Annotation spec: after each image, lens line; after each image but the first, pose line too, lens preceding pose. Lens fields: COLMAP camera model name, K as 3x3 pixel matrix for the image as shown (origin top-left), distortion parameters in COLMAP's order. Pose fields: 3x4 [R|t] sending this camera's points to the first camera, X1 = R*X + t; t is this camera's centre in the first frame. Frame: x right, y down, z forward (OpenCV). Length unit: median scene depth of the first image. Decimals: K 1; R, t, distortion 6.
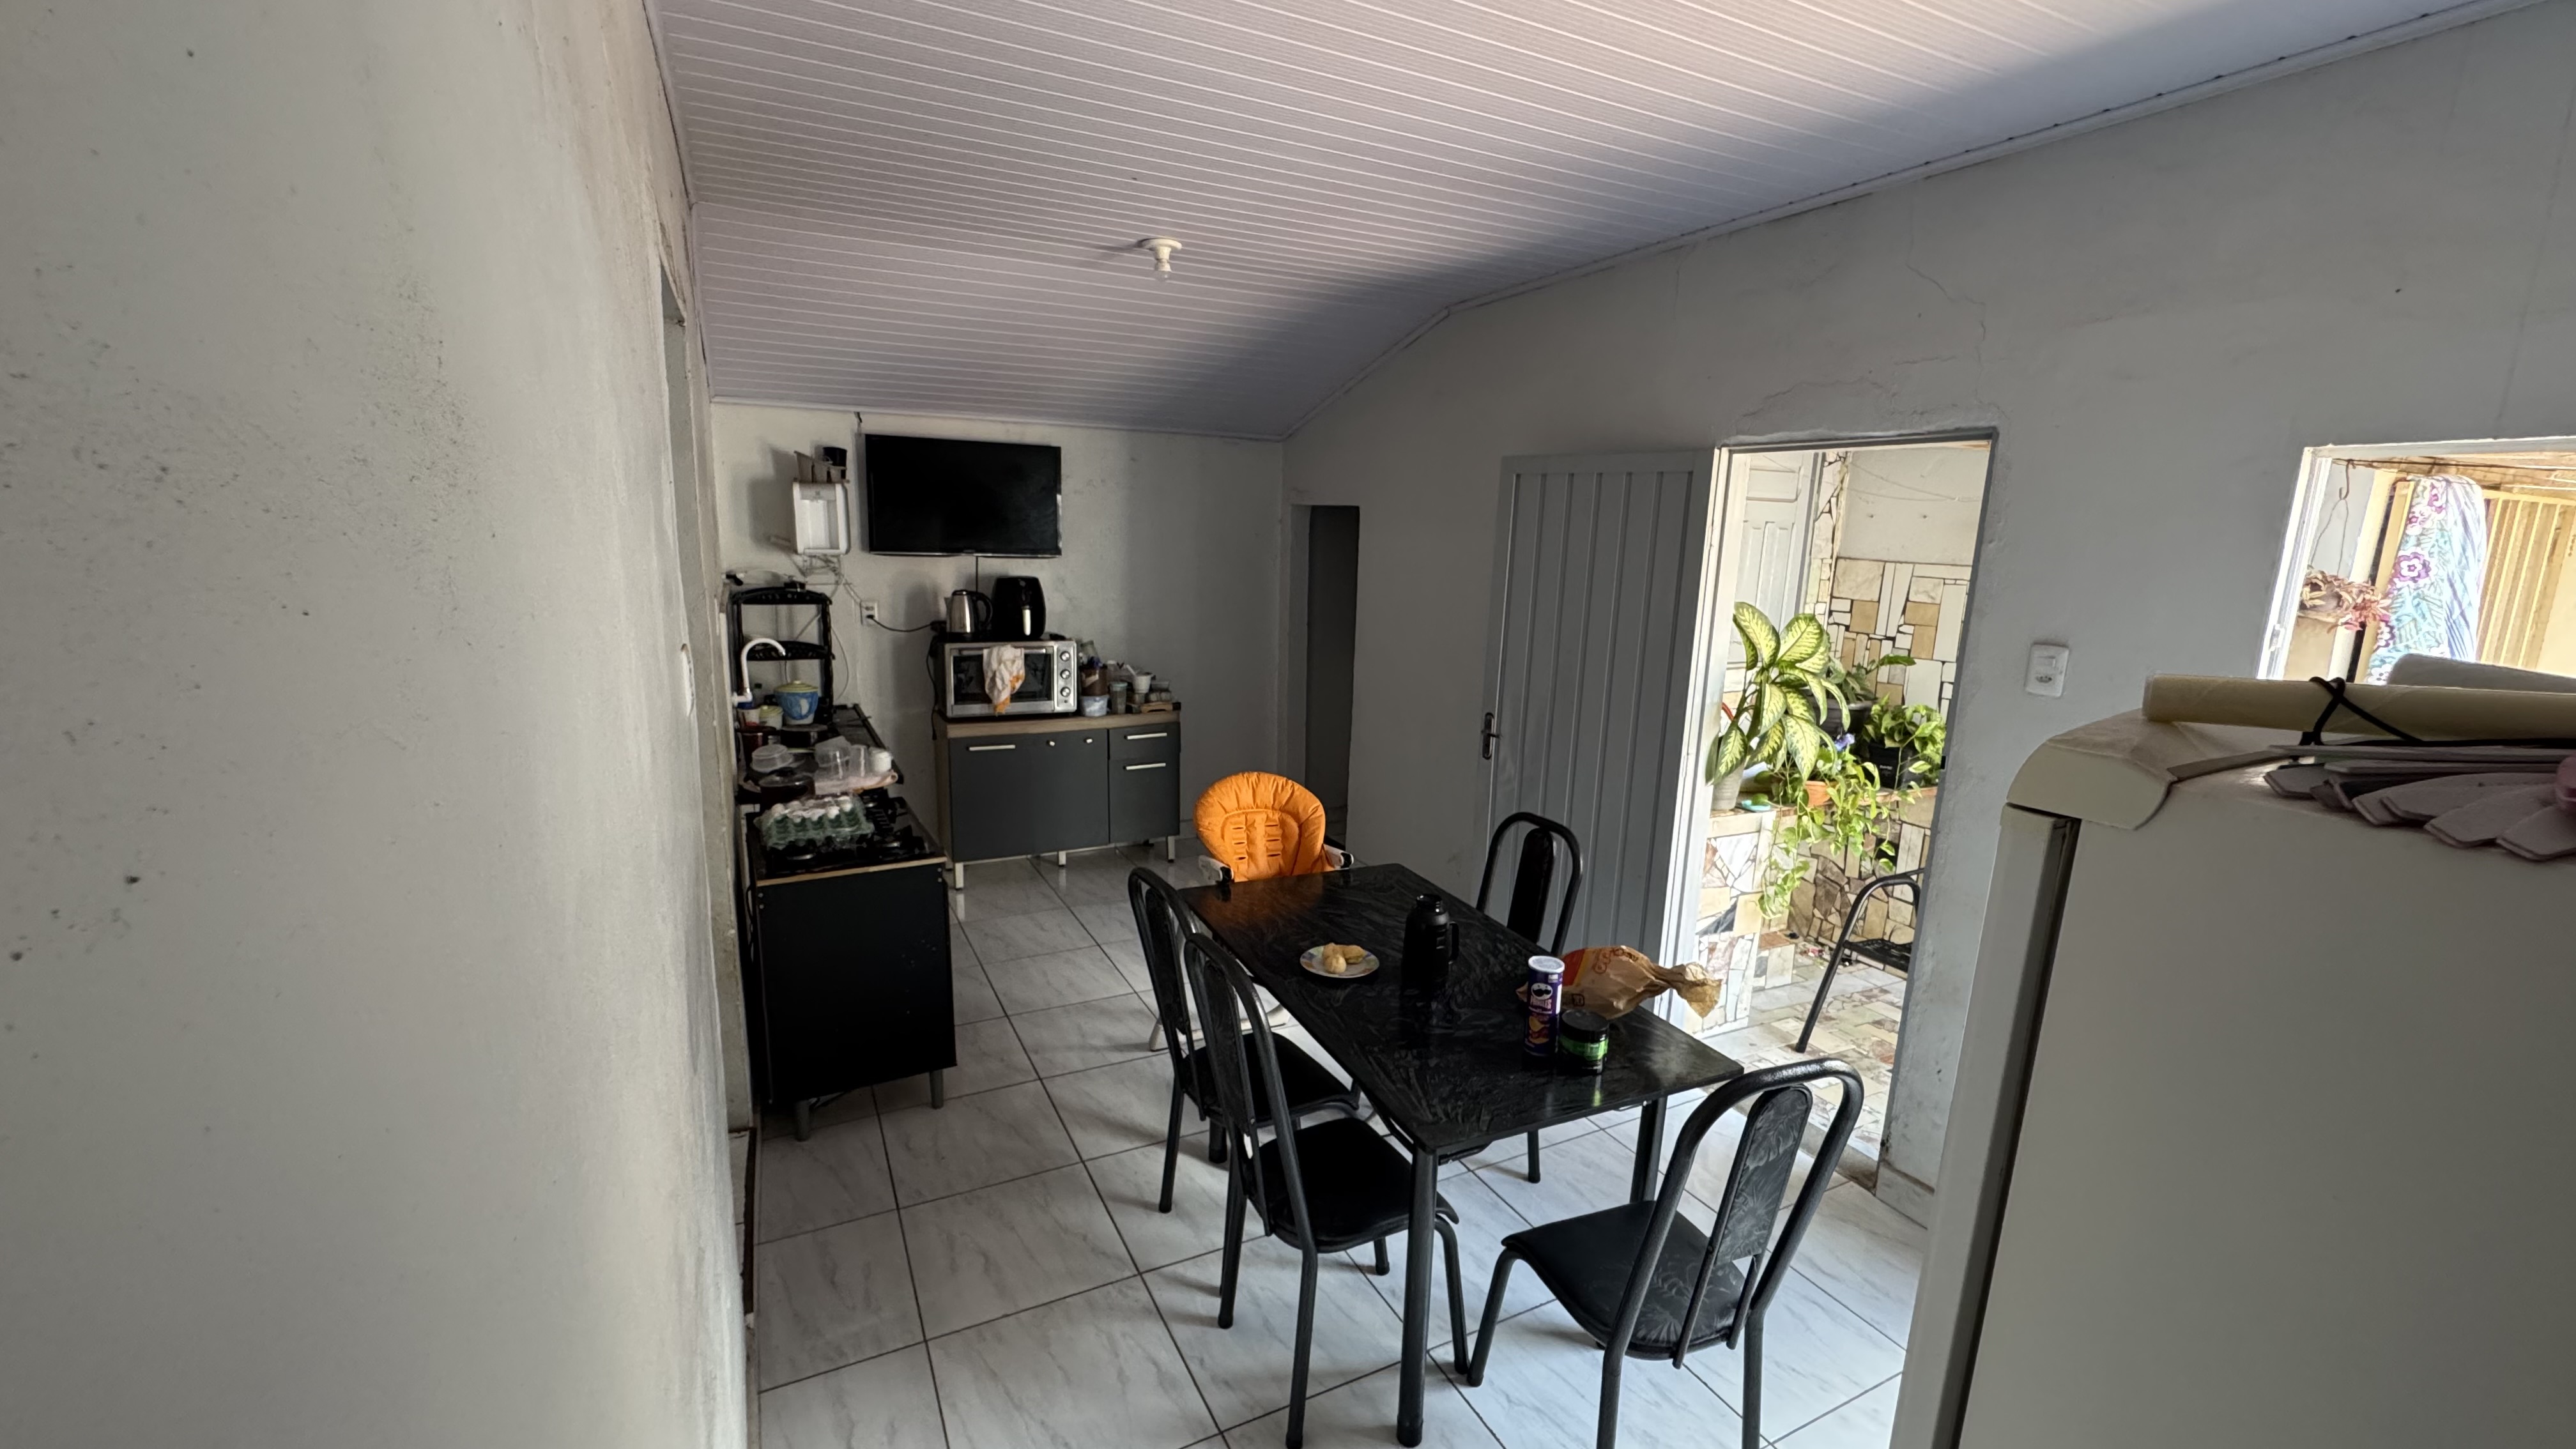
lens RADIAL K [[1030.3, 0, 1284.8], [0, 1030.3, 729.9], [0, 0, 1]] dist [-0.003052, 0.000157]
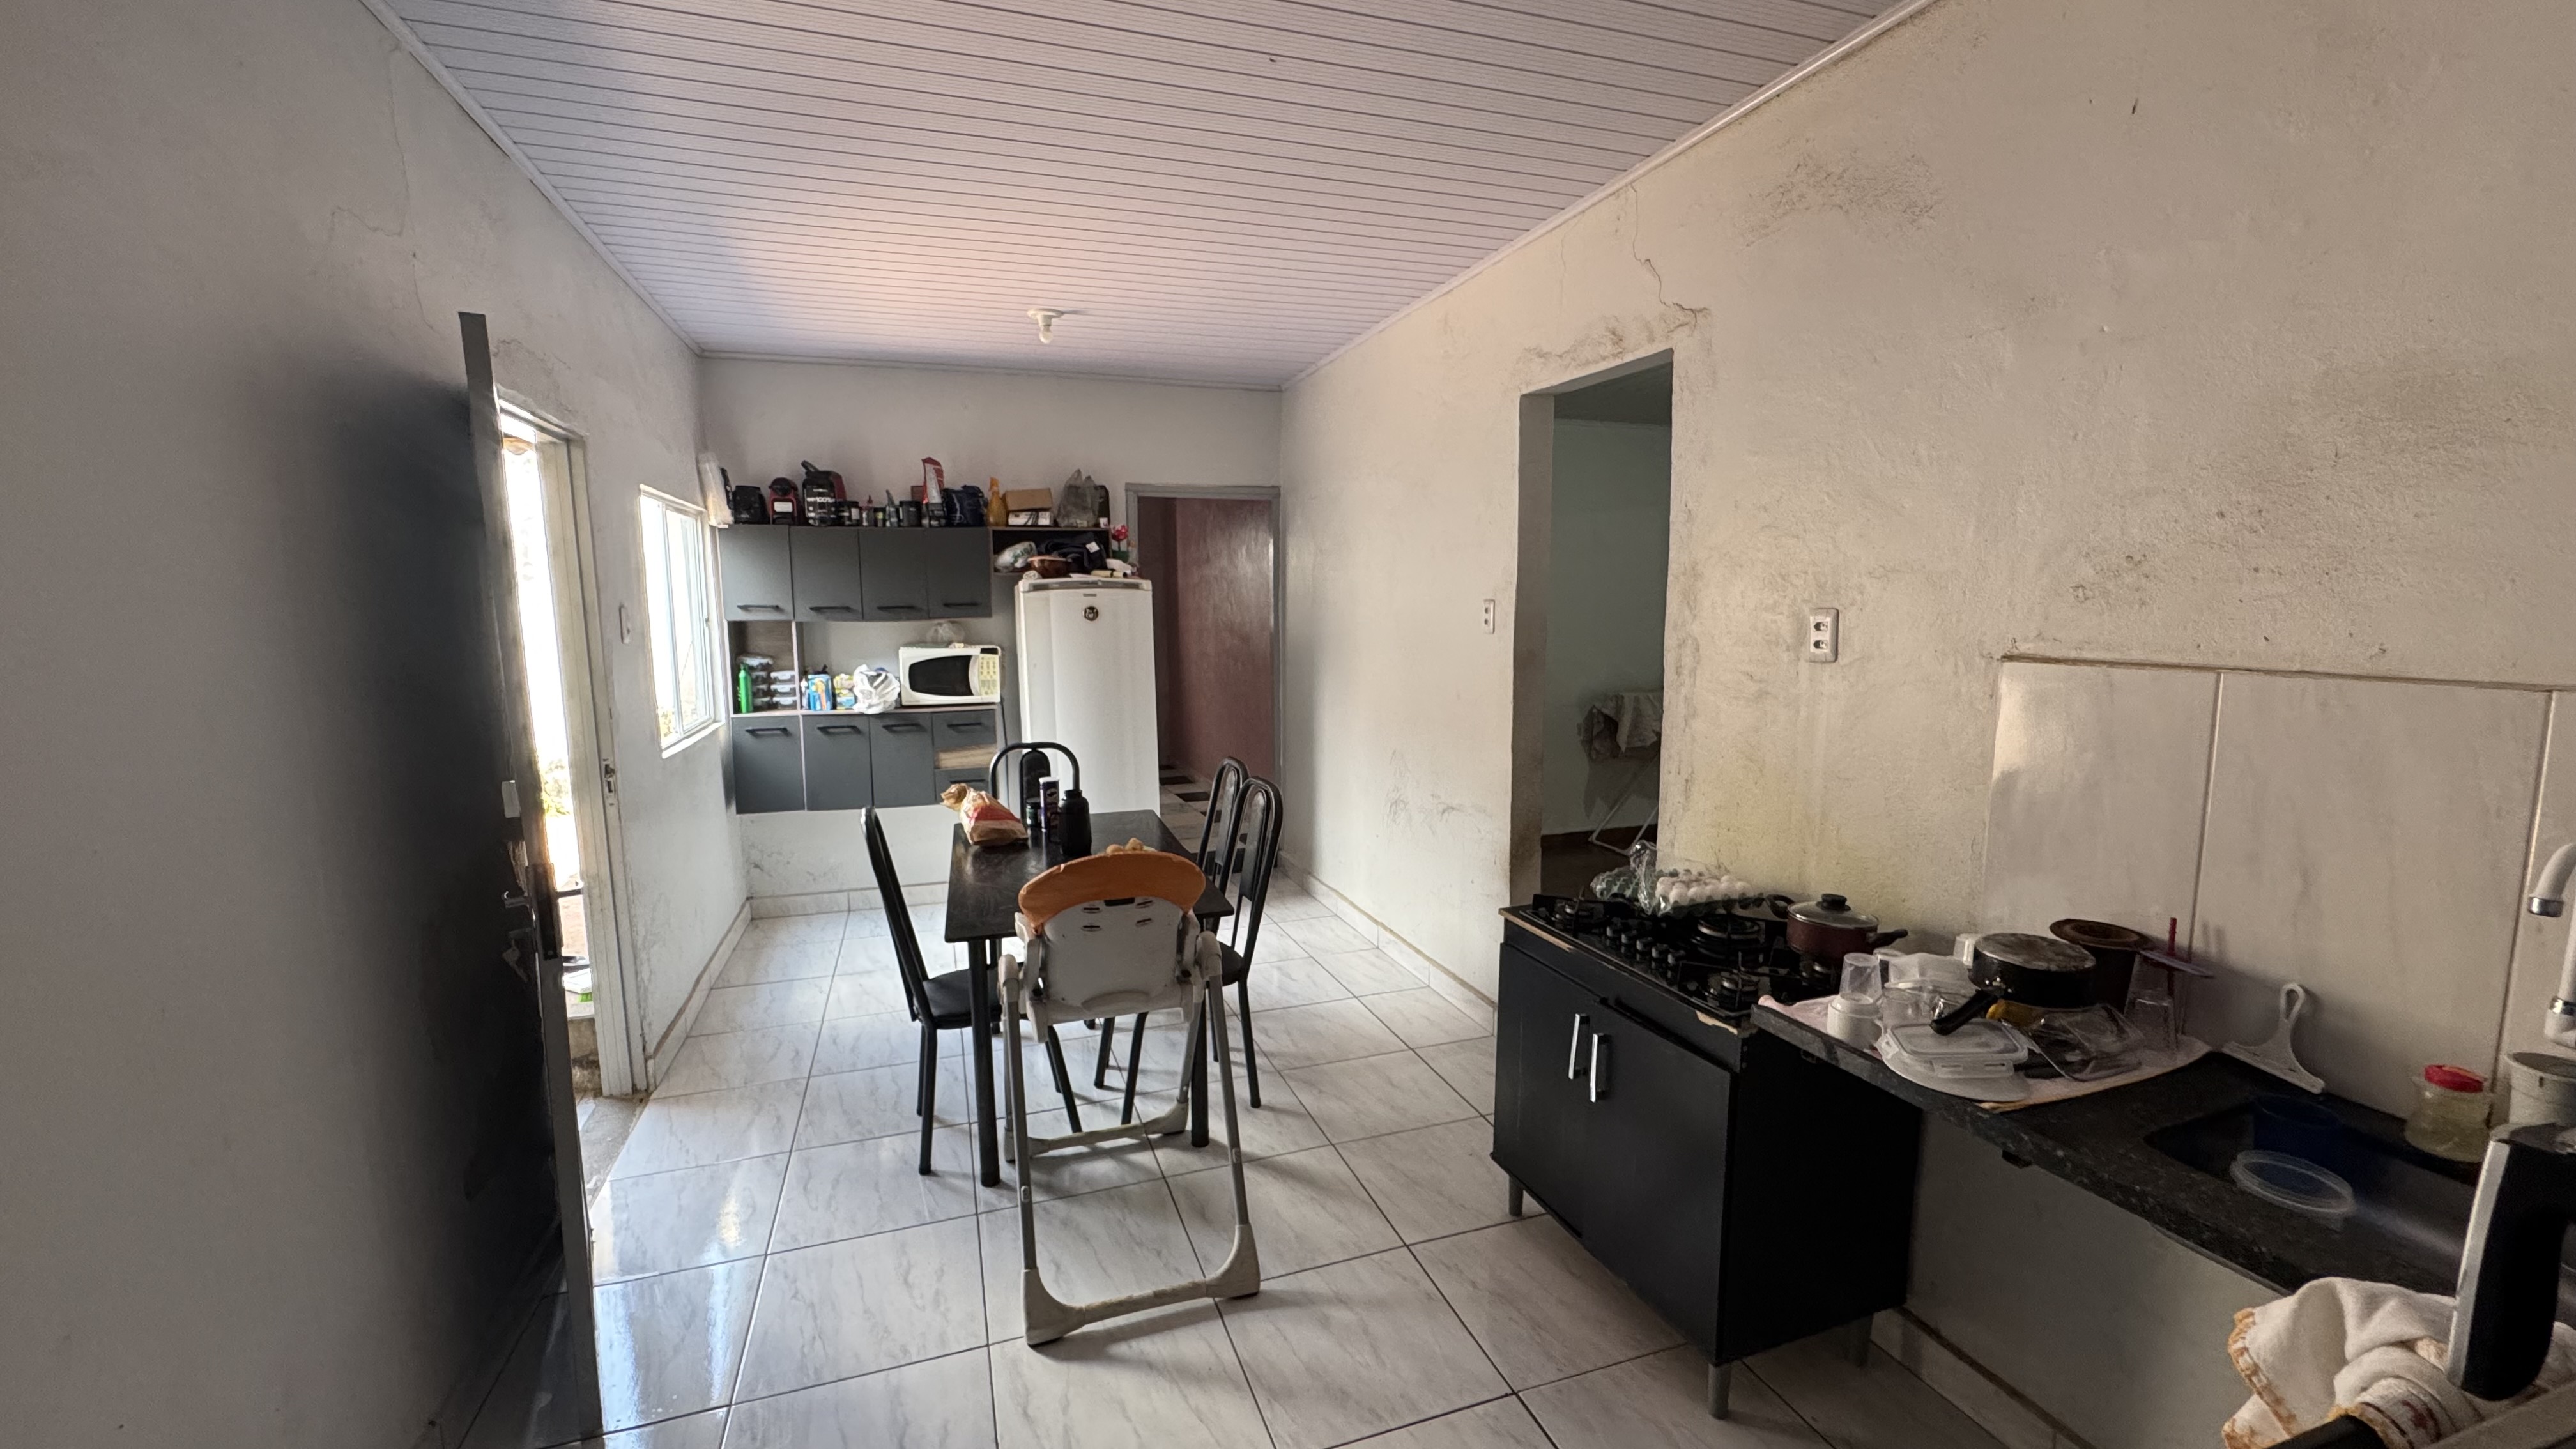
lens RADIAL K [[1030.3, 0, 1289.2], [0, 1030.3, 724.6], [0, 0, 1]] dist [-0.003052, 0.000157]
pose [[-0.991616, -0.018947, 0.127825, -0.262555], [0.023028, 0.947448, 0.319079, -0.301819], [-0.127154, 0.319347, -0.939068, 1.748319]]
